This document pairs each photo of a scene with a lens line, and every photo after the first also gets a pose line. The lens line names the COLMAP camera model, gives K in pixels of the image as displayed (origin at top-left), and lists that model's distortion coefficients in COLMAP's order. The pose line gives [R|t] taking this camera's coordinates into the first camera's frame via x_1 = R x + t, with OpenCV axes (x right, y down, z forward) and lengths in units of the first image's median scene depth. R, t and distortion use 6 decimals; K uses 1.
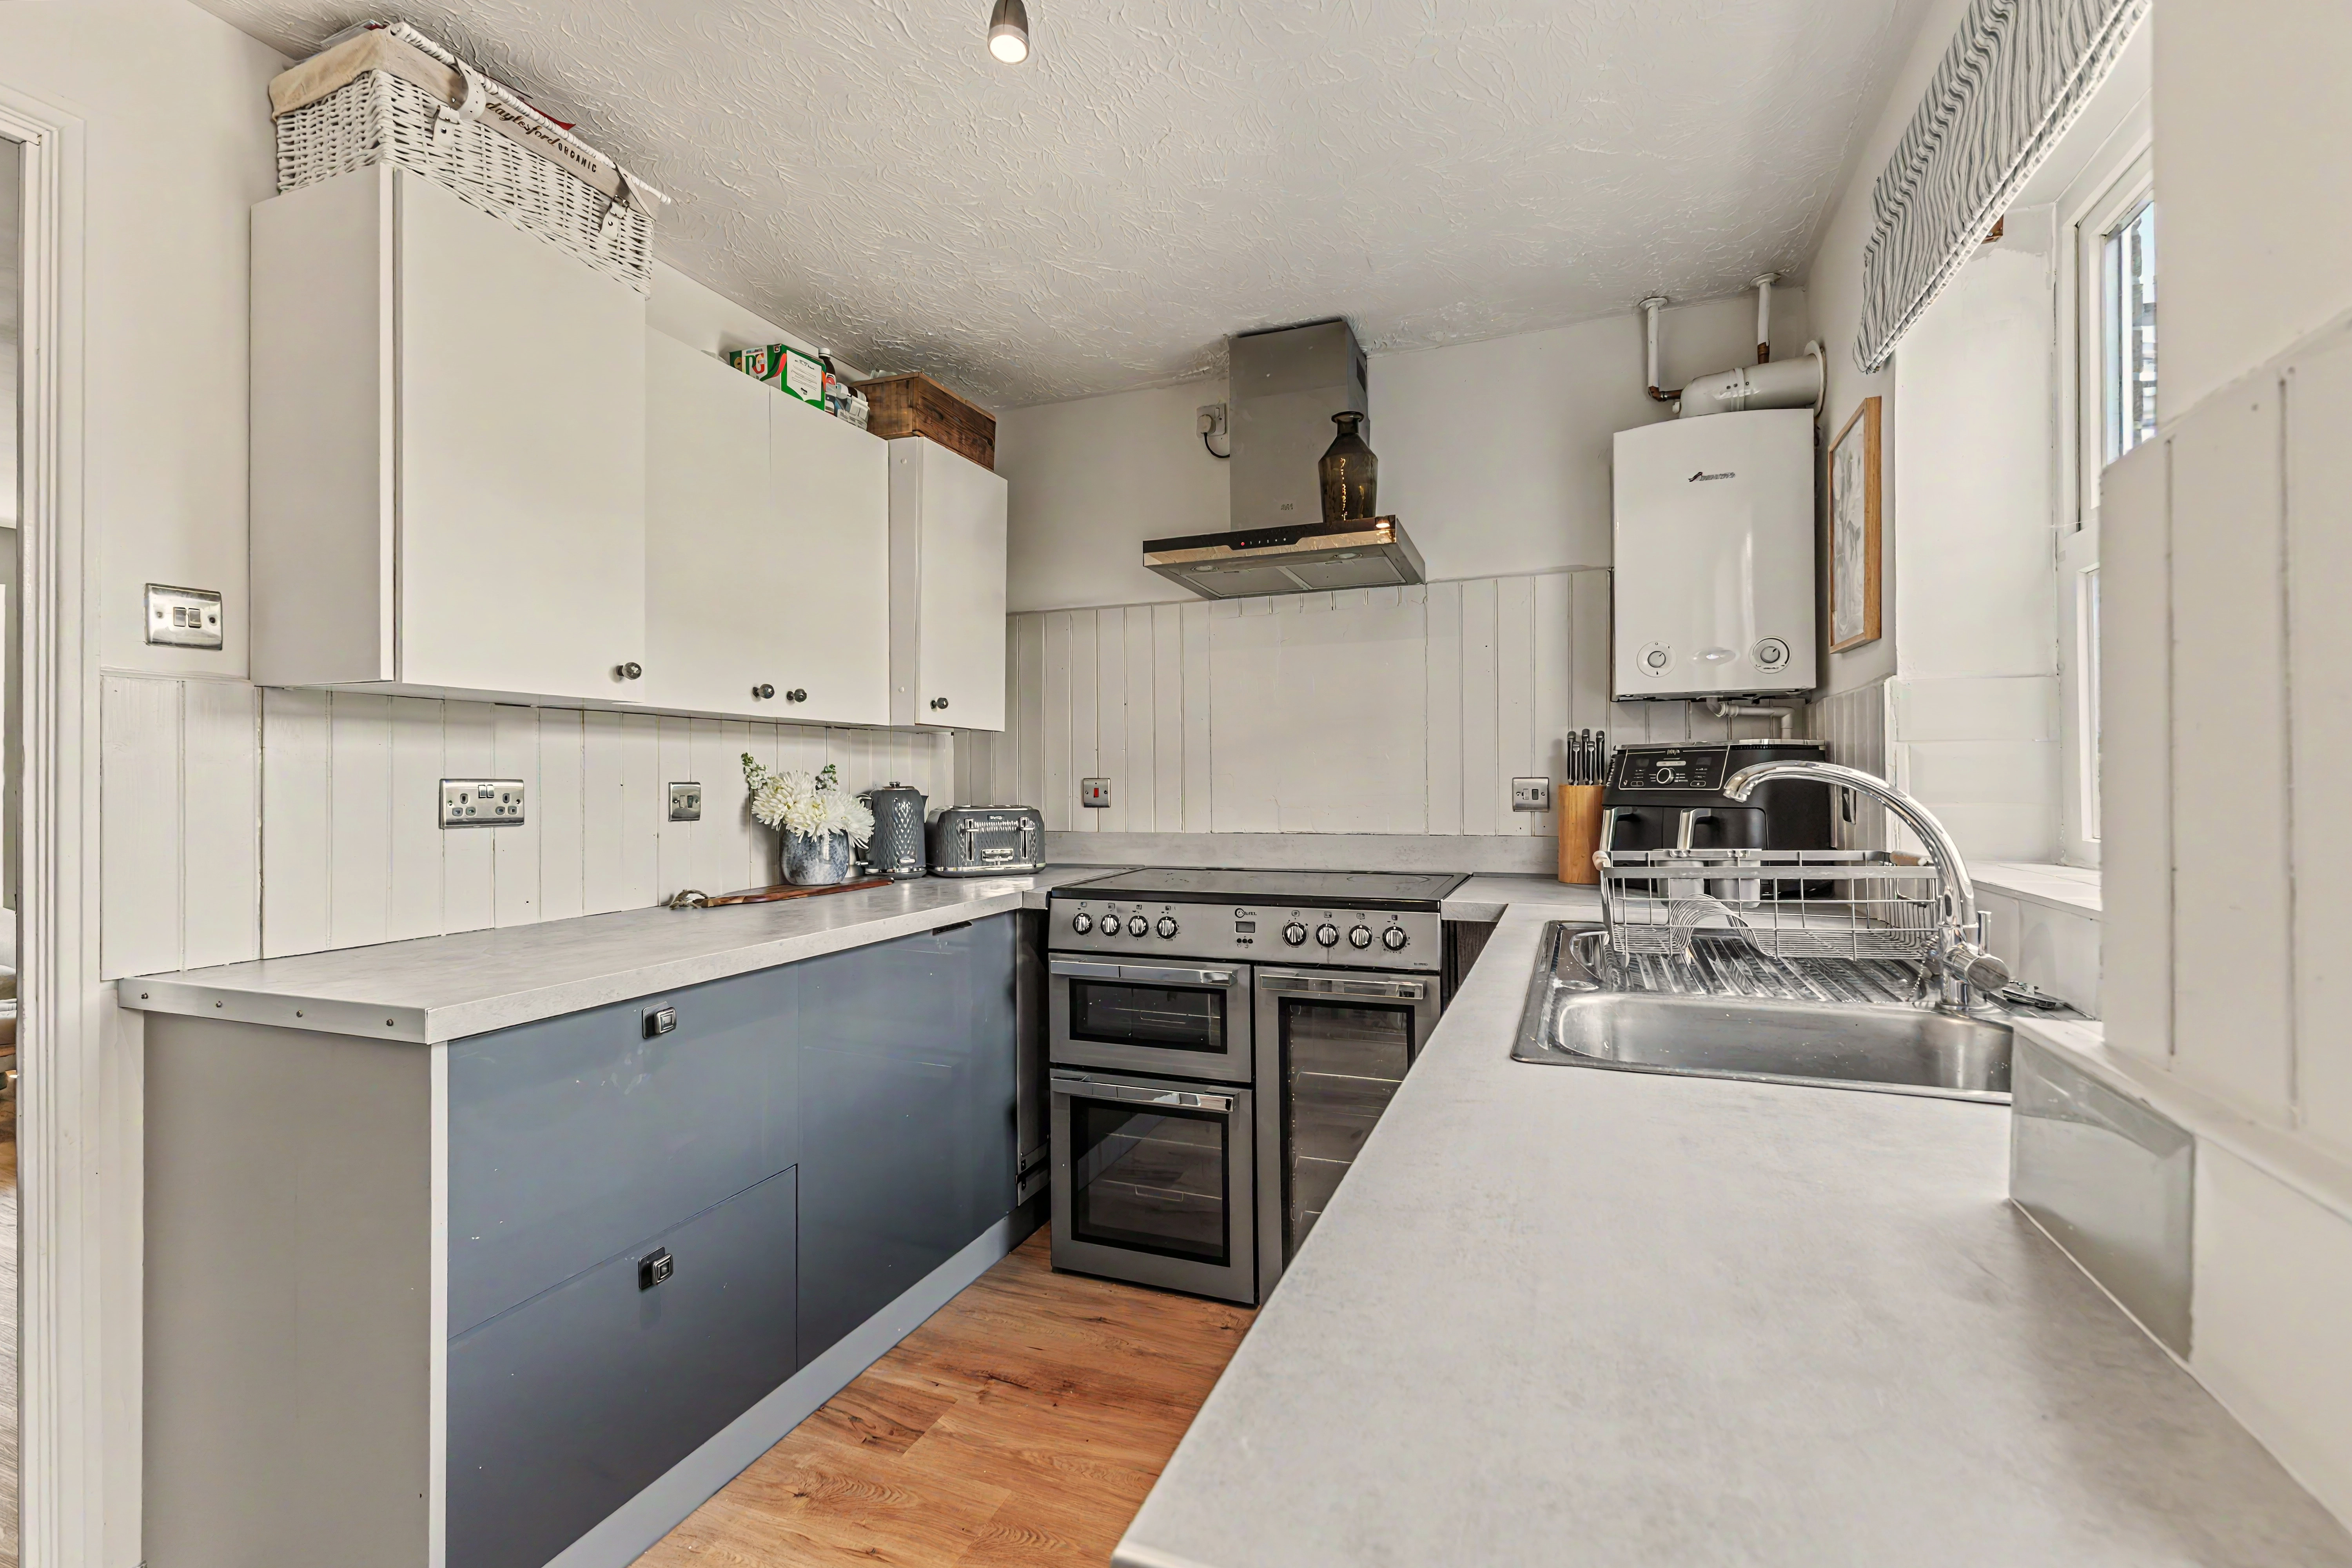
lens RADIAL K [[1026.9, 0, 1169.4], [0, 1026.9, 777.2], [0, 0, 1]] dist [0.003760, 0.001120]
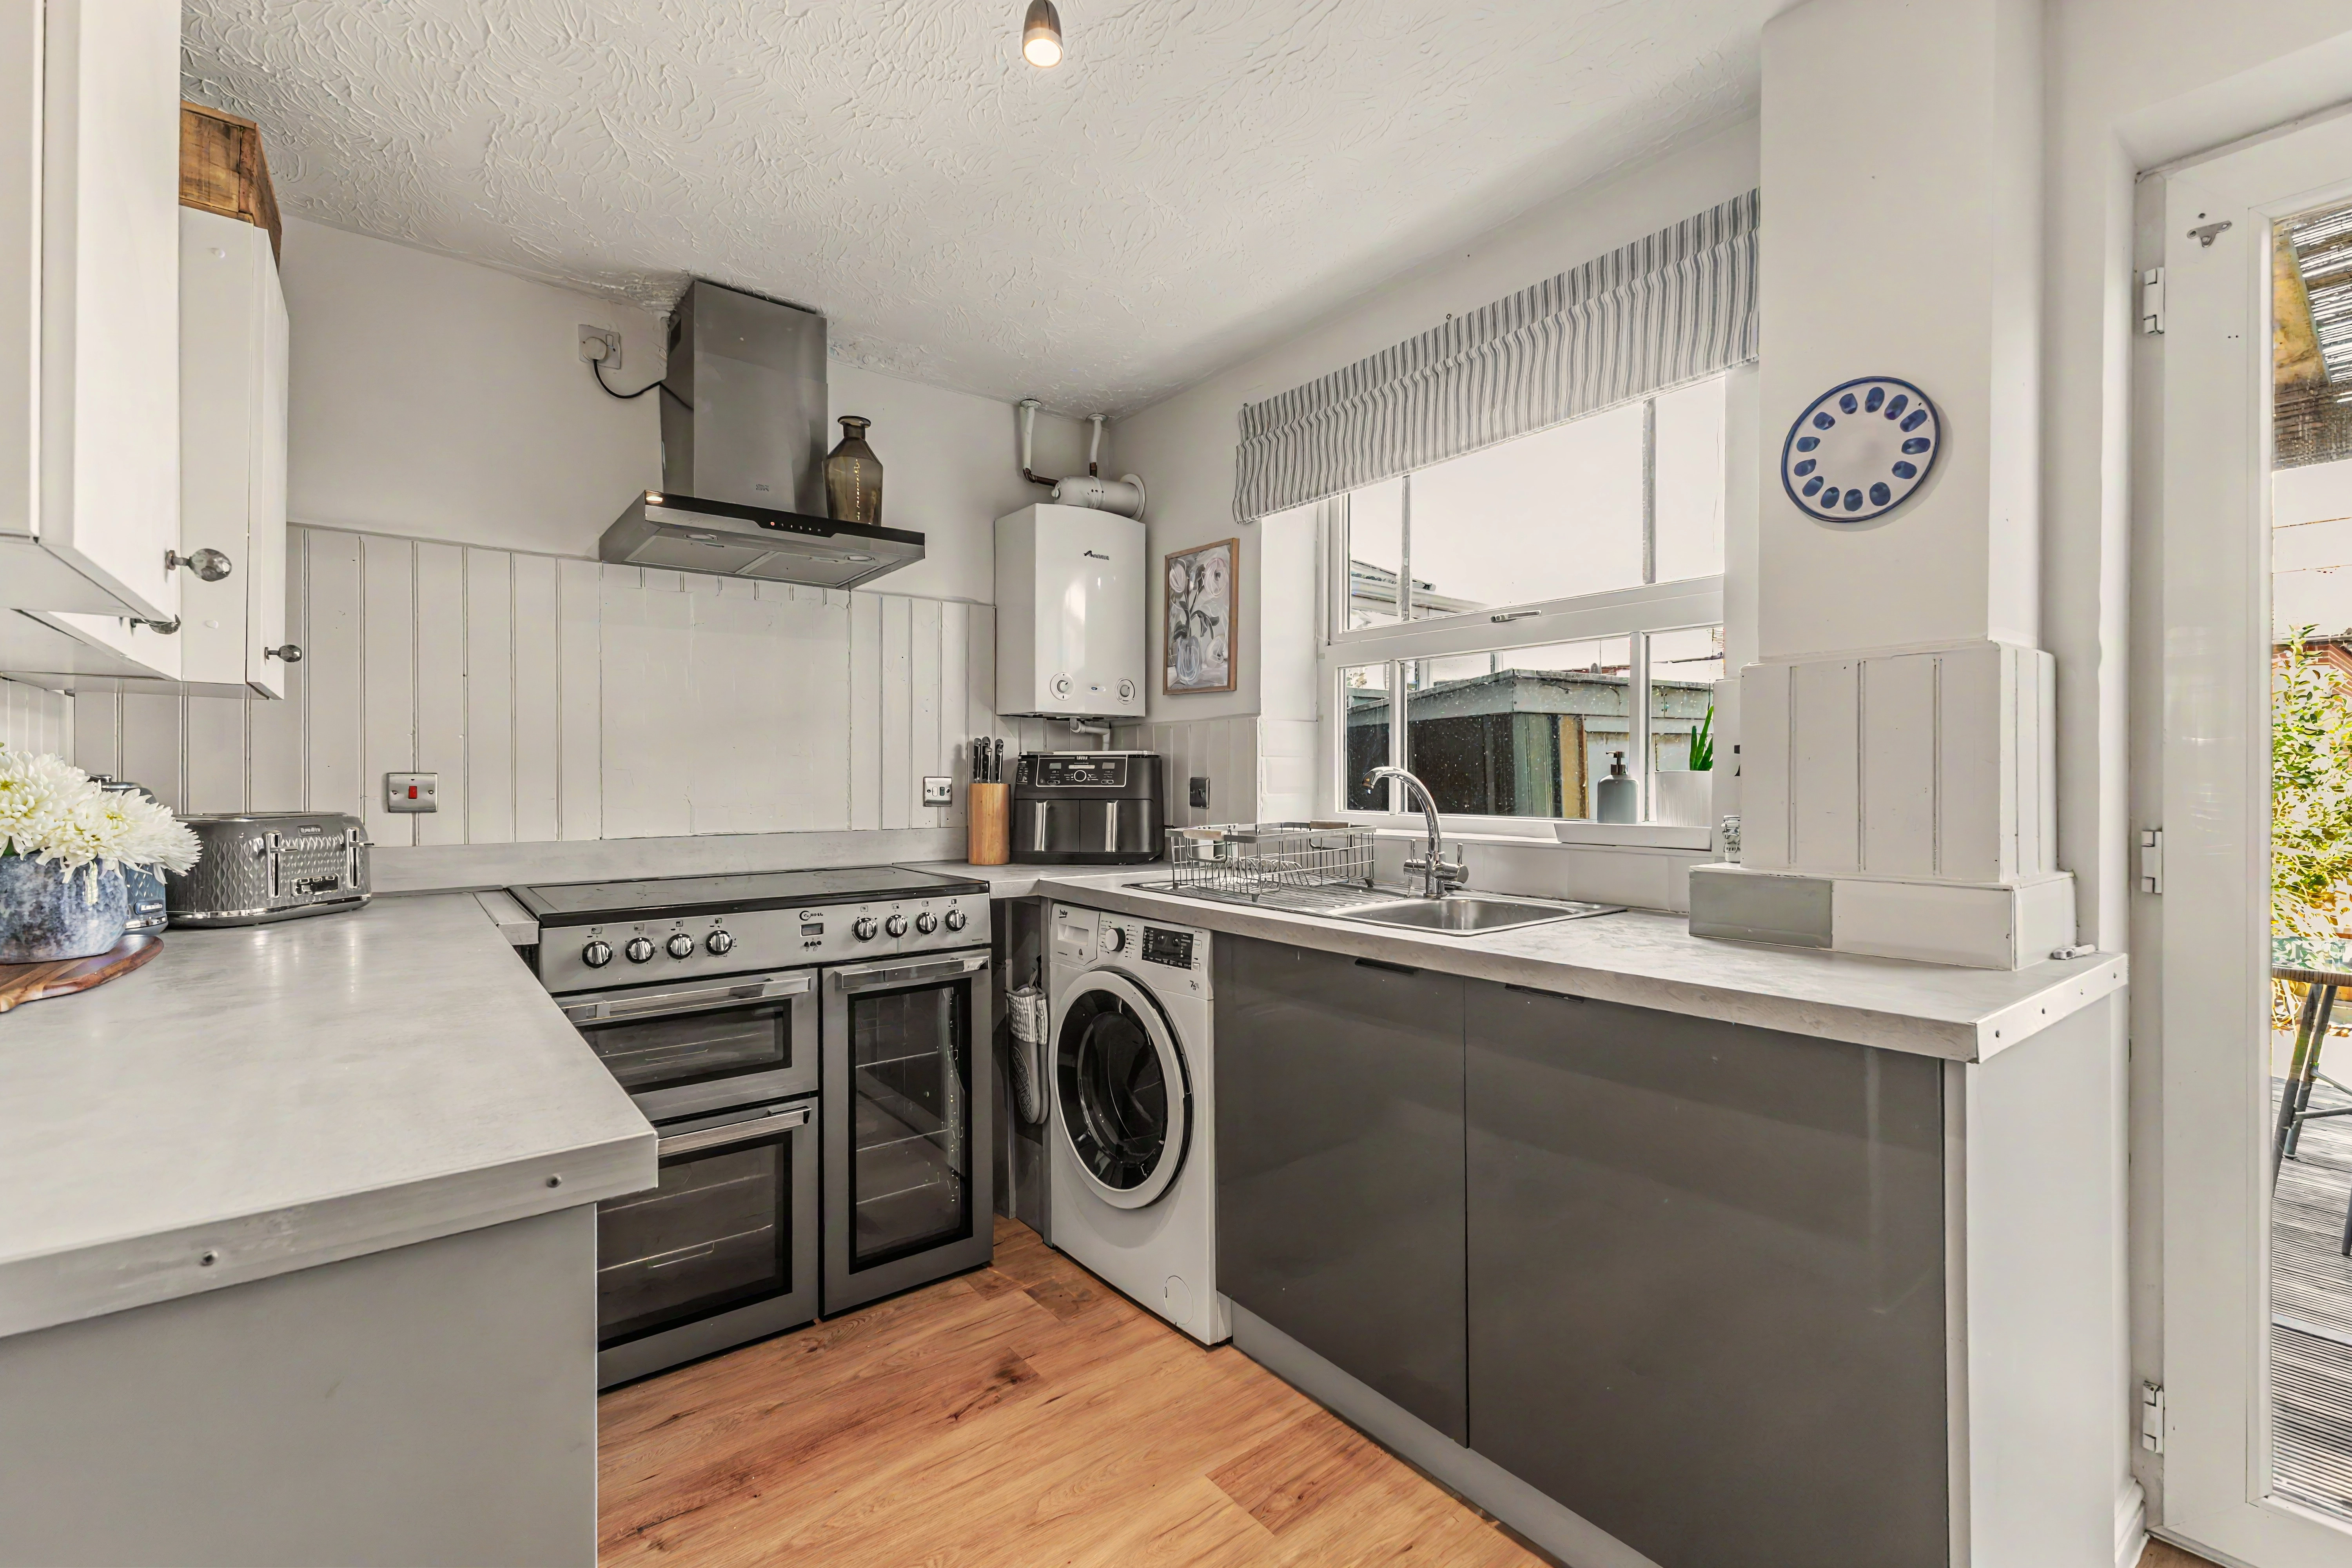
lens RADIAL K [[1026.9, 0, 1167.7], [0, 1026.9, 785.3], [0, 0, 1]] dist [0.003760, 0.001120]
pose [[0.507327, 0.002512, 0.861750, -0.565047], [-0.007052, 0.999974, 0.001237, 0.007358], [-0.861725, -0.006704, 0.507332, 0.219292]]
